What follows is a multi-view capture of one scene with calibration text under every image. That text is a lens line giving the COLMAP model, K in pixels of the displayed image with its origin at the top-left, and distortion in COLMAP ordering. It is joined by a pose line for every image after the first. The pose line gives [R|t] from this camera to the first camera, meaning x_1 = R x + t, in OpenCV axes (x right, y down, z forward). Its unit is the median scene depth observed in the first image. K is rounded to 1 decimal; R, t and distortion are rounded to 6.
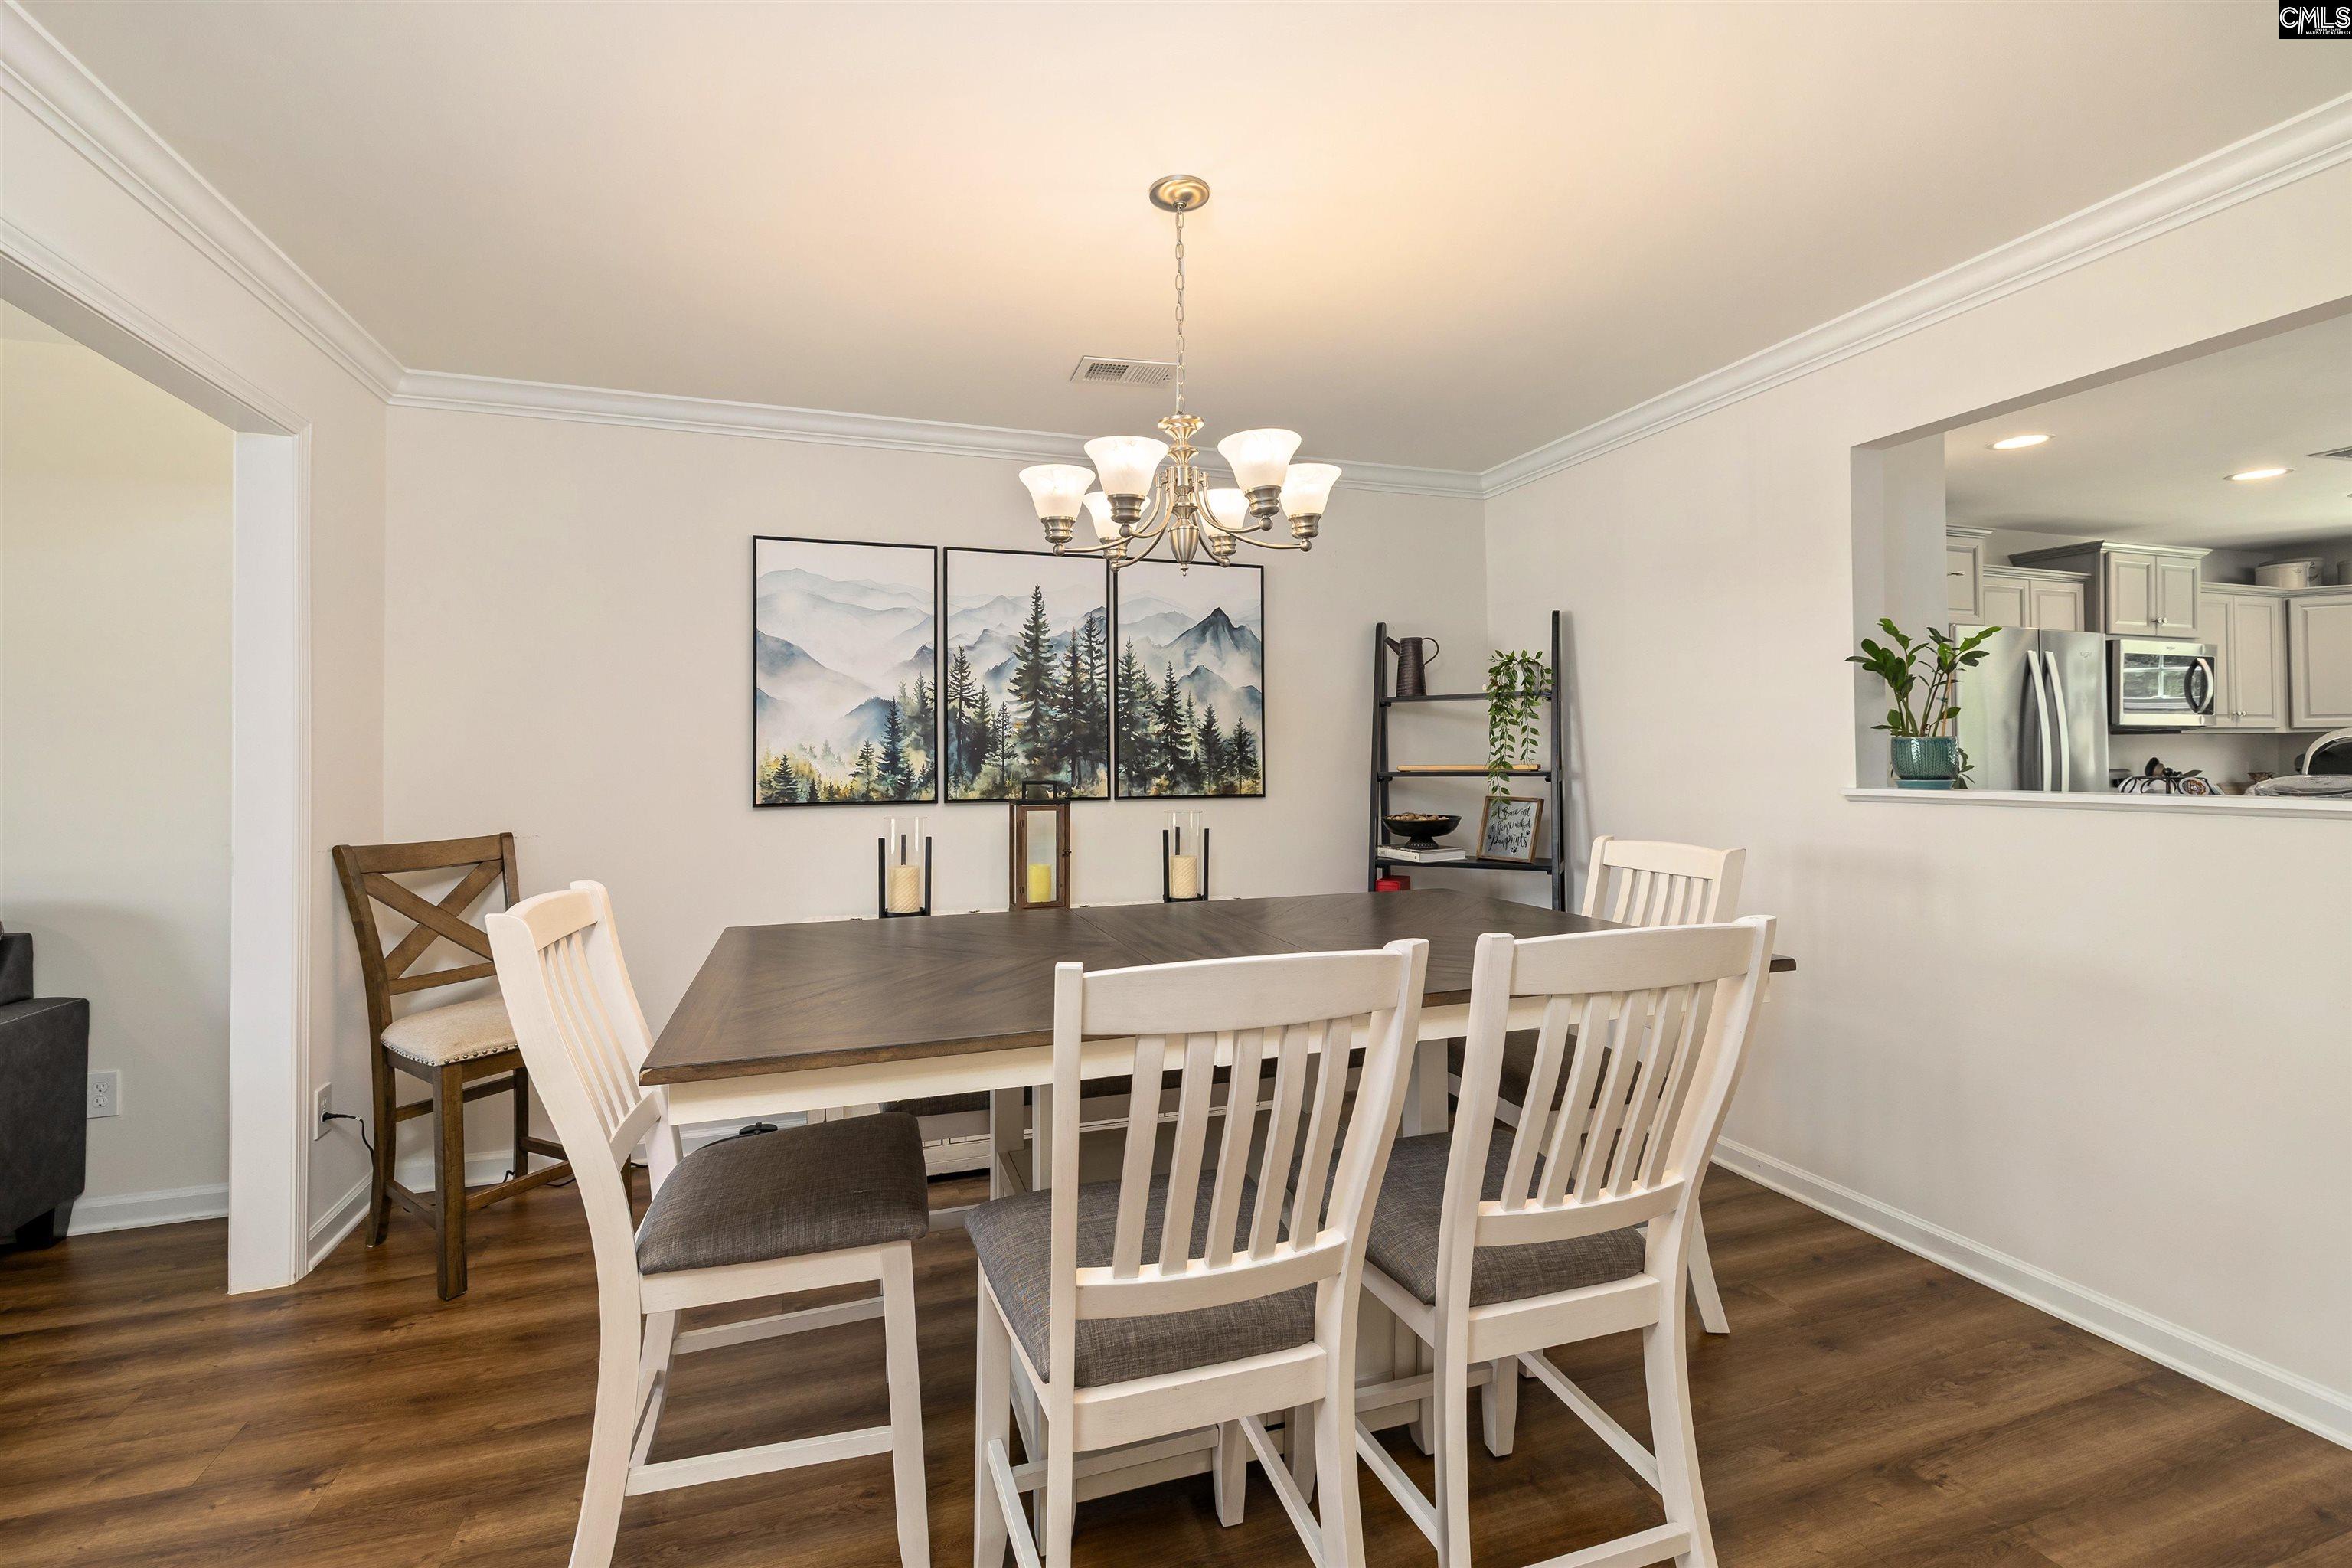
lens RADIAL K [[1016.5, 0, 1170.6], [0, 1016.5, 737.1], [0, 0, 1]] dist [-0.001119, 0.000694]
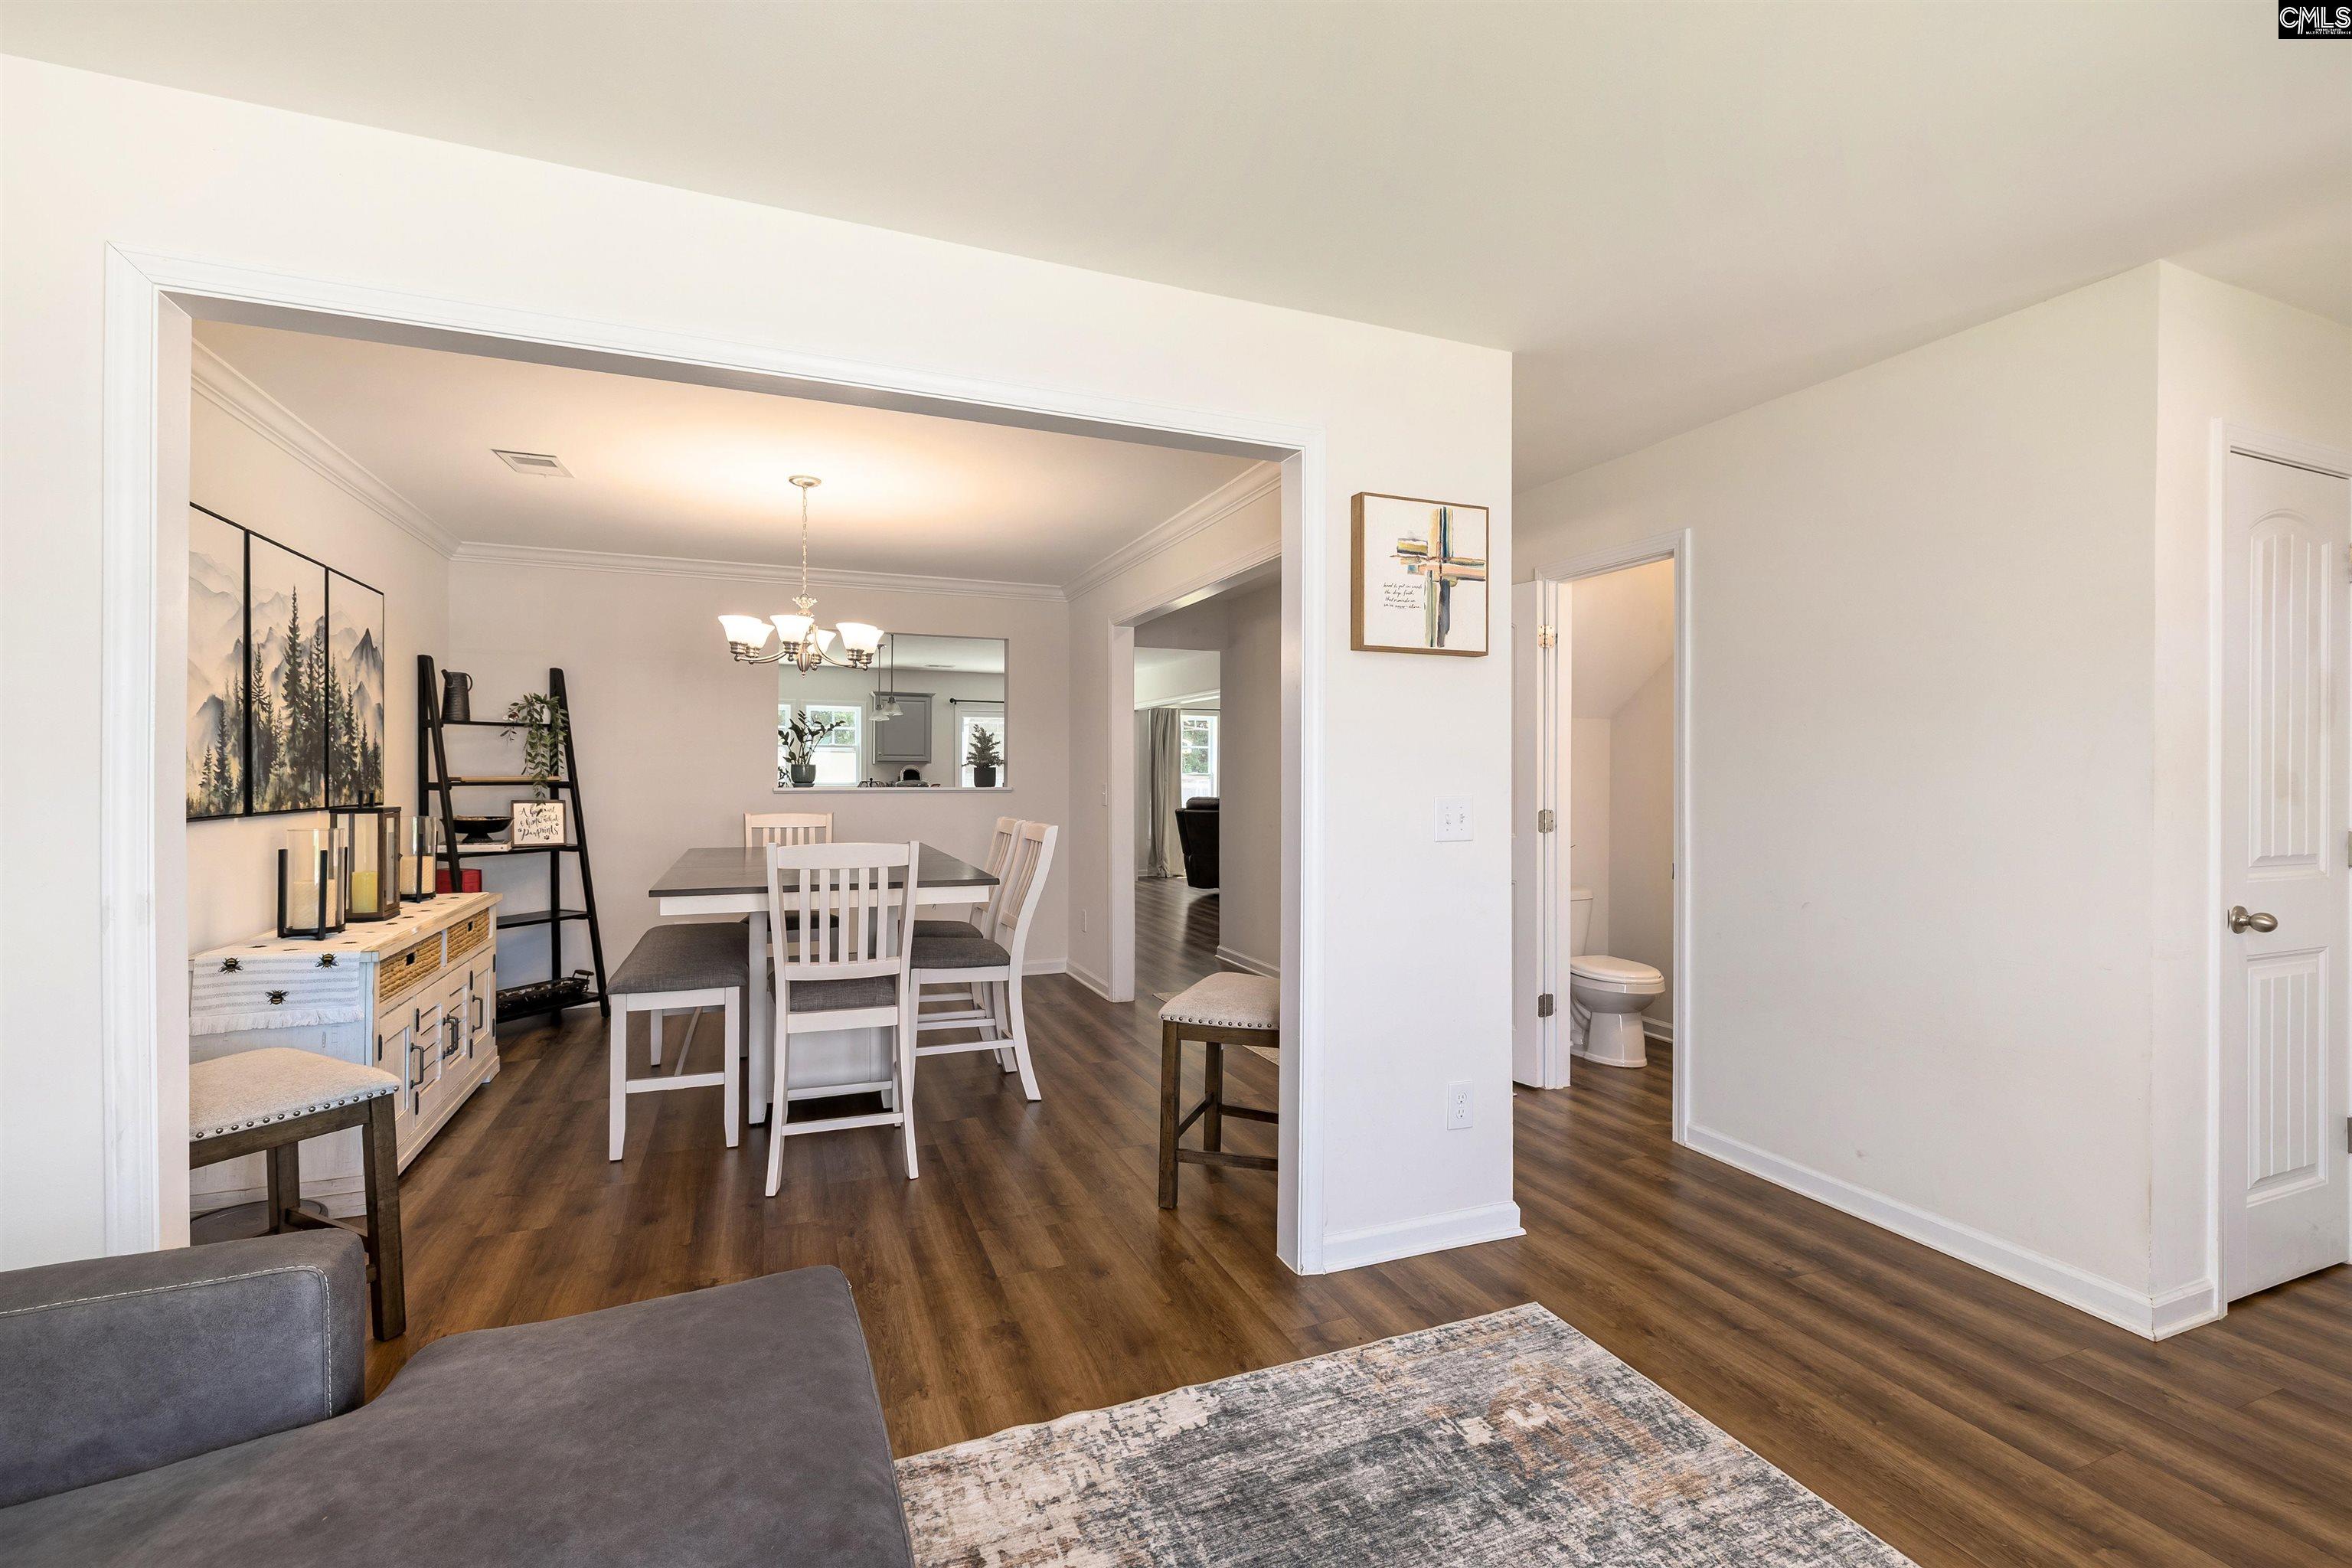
lens RADIAL K [[1016.5, 0, 1180.4], [0, 1016.5, 769.1], [0, 0, 1]] dist [-0.001119, 0.000694]
pose [[-0.063321, 0.010401, 0.997939, -1.170465], [-0.021992, 0.999688, -0.011815, 0.015557], [-0.997751, -0.022695, -0.063072, 0.237297]]
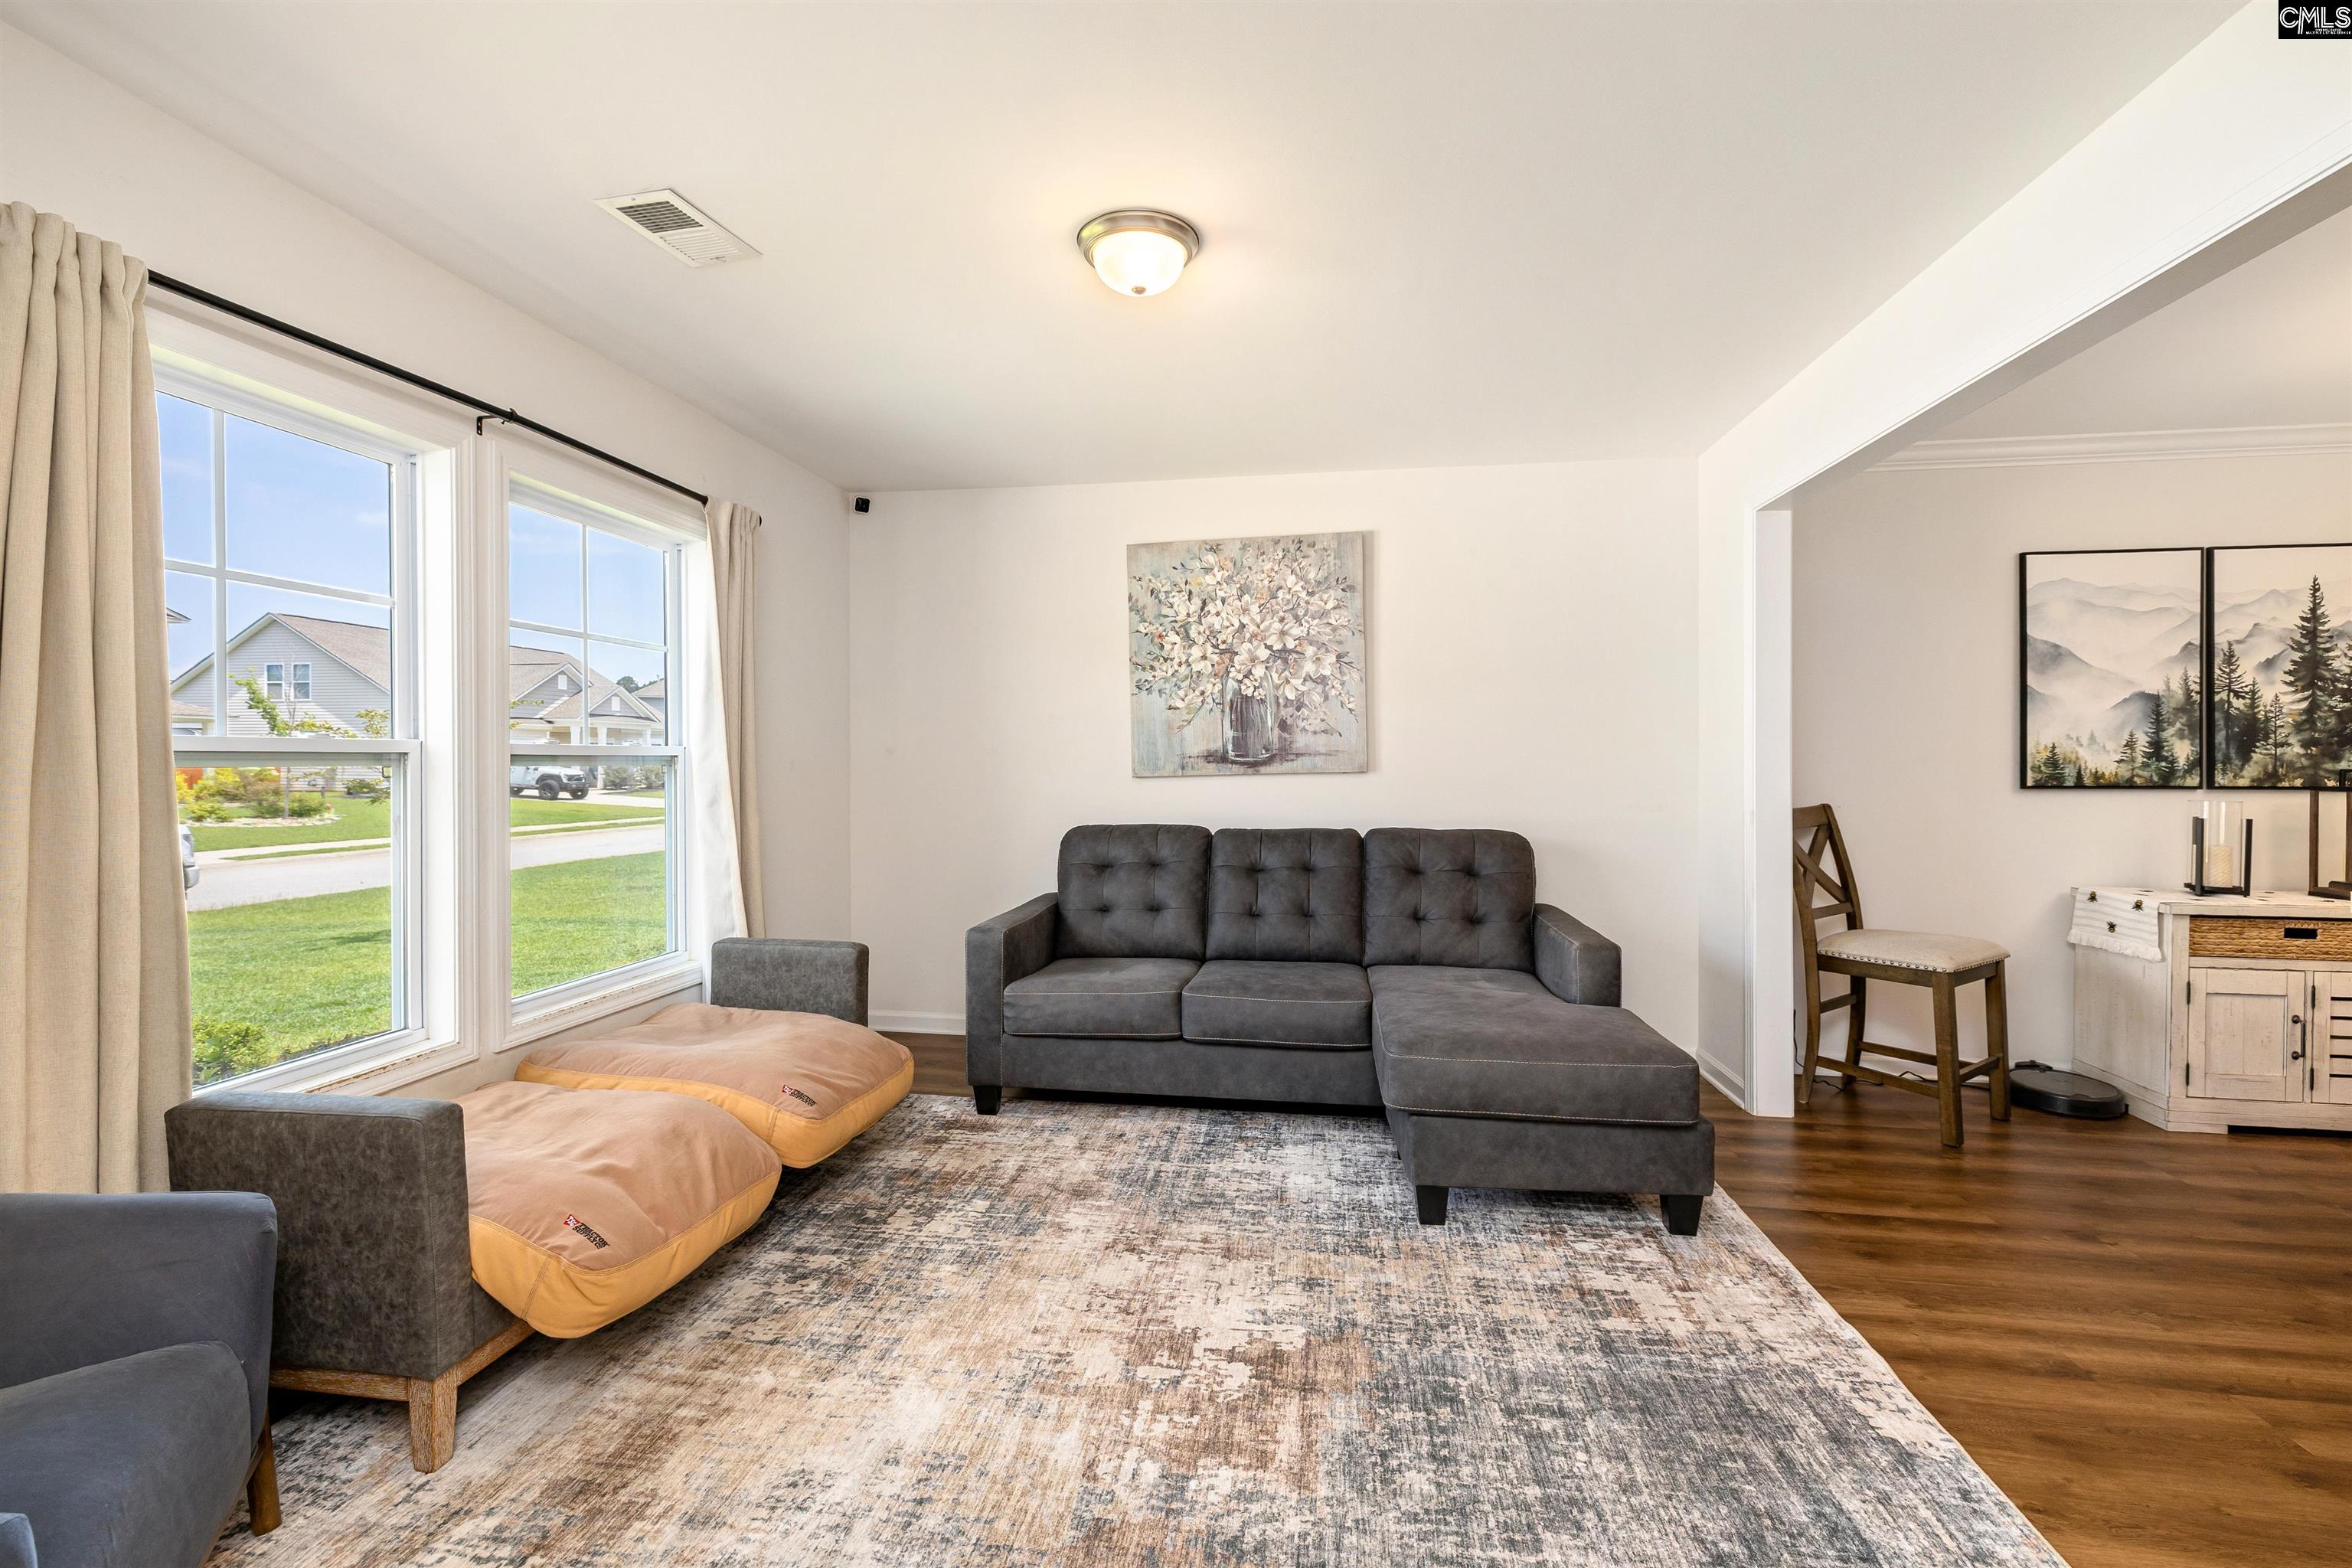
lens RADIAL K [[1016.5, 0, 1166.3], [0, 1016.5, 764.3], [0, 0, 1]] dist [-0.001119, 0.000694]
pose [[0.884091, 0.010089, -0.467206, -0.692563], [0.002824, 0.999633, 0.026930, 0.007165], [0.467306, -0.025128, 0.883738, -0.450896]]
